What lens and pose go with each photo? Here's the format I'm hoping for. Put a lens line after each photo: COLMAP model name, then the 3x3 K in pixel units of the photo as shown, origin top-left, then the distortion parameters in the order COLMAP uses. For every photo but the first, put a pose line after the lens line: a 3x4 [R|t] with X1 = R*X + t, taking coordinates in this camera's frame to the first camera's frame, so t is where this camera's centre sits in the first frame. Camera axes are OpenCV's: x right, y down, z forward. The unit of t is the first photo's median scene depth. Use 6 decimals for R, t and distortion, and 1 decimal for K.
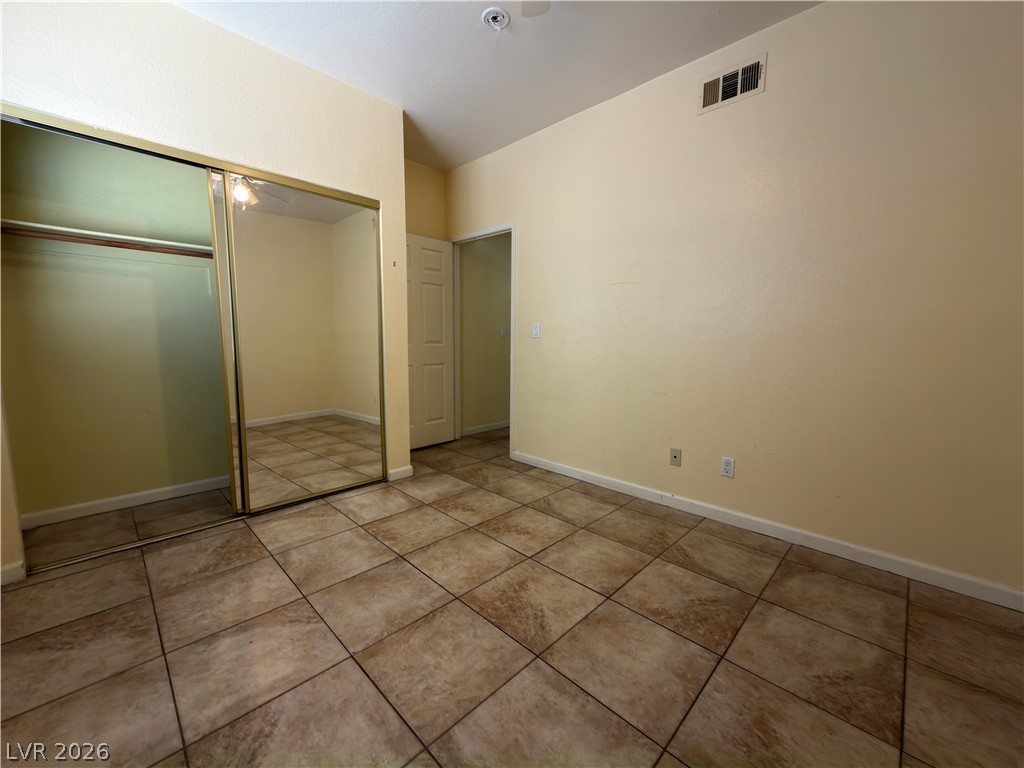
lens RADIAL K [[408.9, 0, 509.5], [0, 408.9, 385.1], [0, 0, 1]] dist [0.001197, -0.000163]
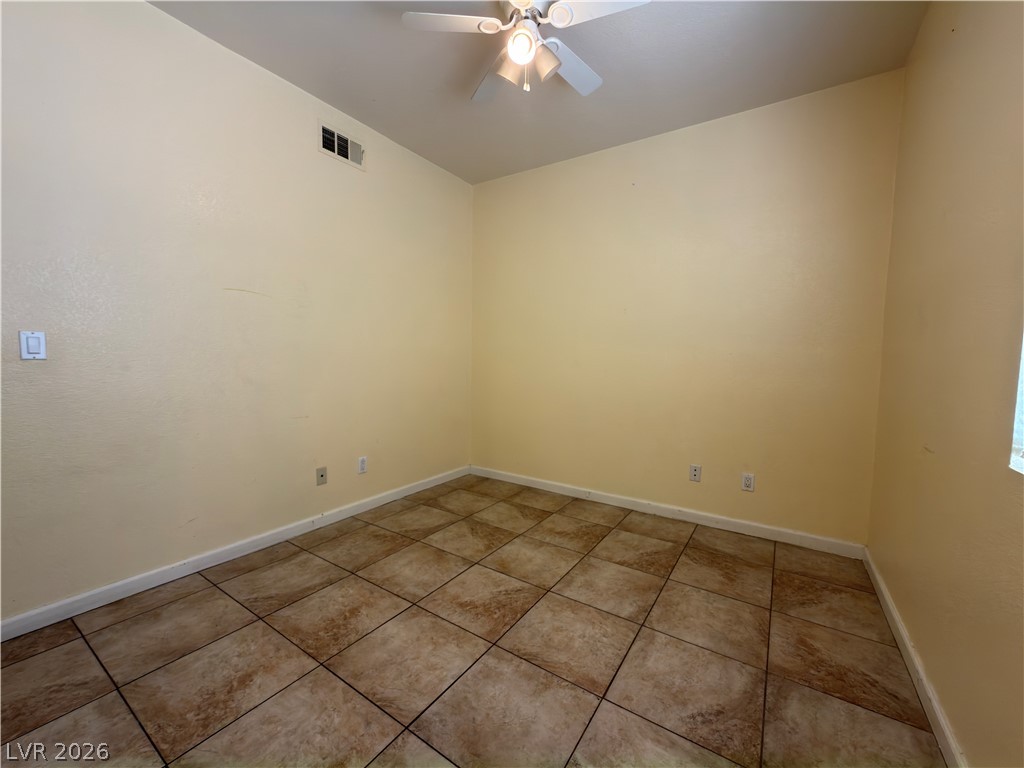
lens RADIAL K [[408.9, 0, 514.9], [0, 408.9, 386.2], [0, 0, 1]] dist [0.001197, -0.000163]
pose [[-0.194748, -0.084689, 0.977190, -0.929009], [0.094492, 0.990012, 0.104632, -0.148383], [-0.976291, 0.112714, -0.184800, 0.977647]]
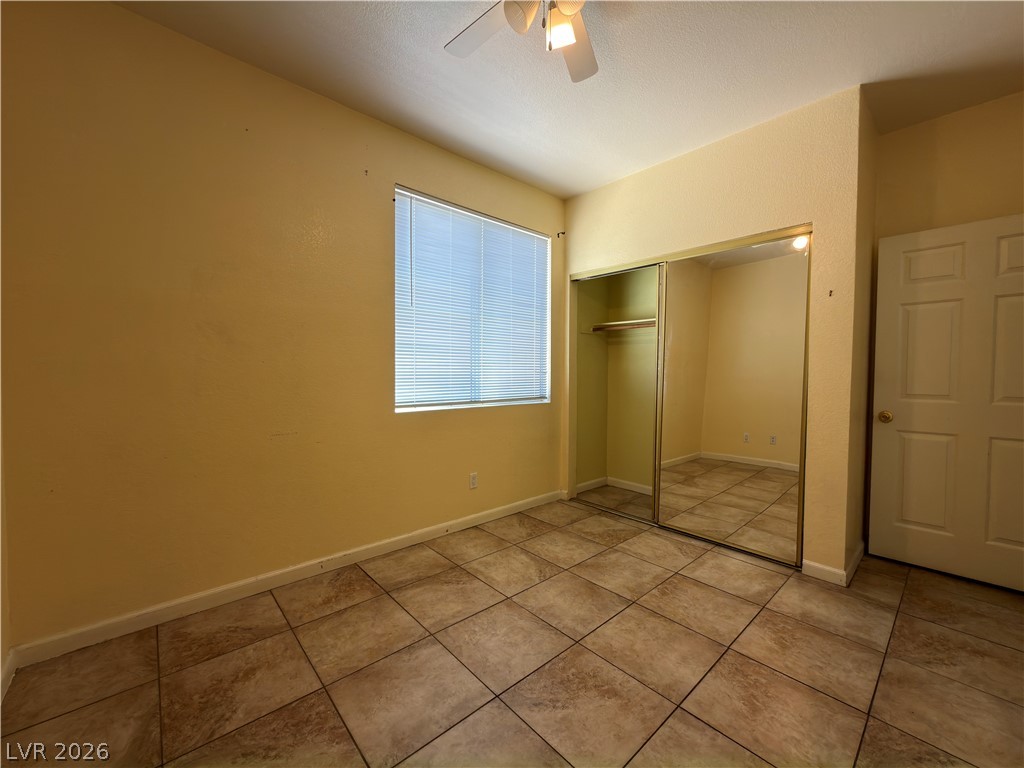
lens RADIAL K [[408.9, 0, 515.5], [0, 408.9, 386.0], [0, 0, 1]] dist [0.001197, -0.000163]
pose [[-0.054771, 0.024899, -0.998188, 0.819938], [-0.122833, 0.991928, 0.031482, -0.120091], [0.990915, 0.124335, -0.051271, 0.755412]]
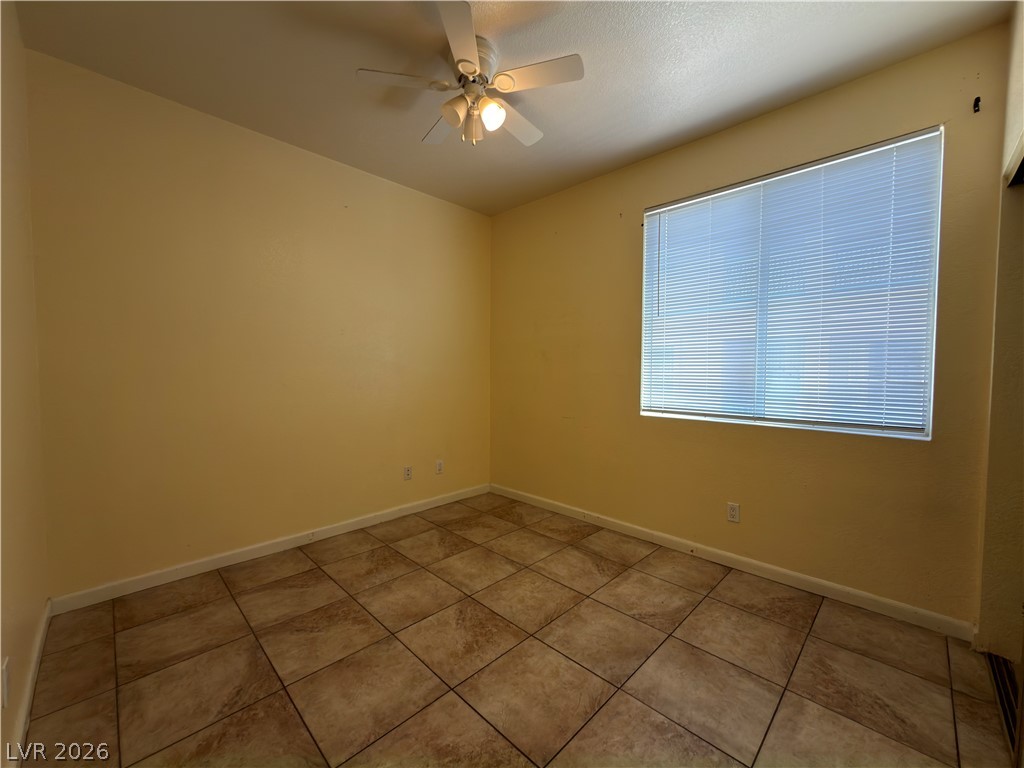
lens RADIAL K [[408.9, 0, 509.5], [0, 408.9, 387.4], [0, 0, 1]] dist [0.001197, -0.000163]
pose [[-0.999887, -0.014683, 0.003186, -0.058691], [-0.013988, 0.987144, 0.159223, -0.281528], [-0.005483, 0.159160, -0.987238, 1.819396]]
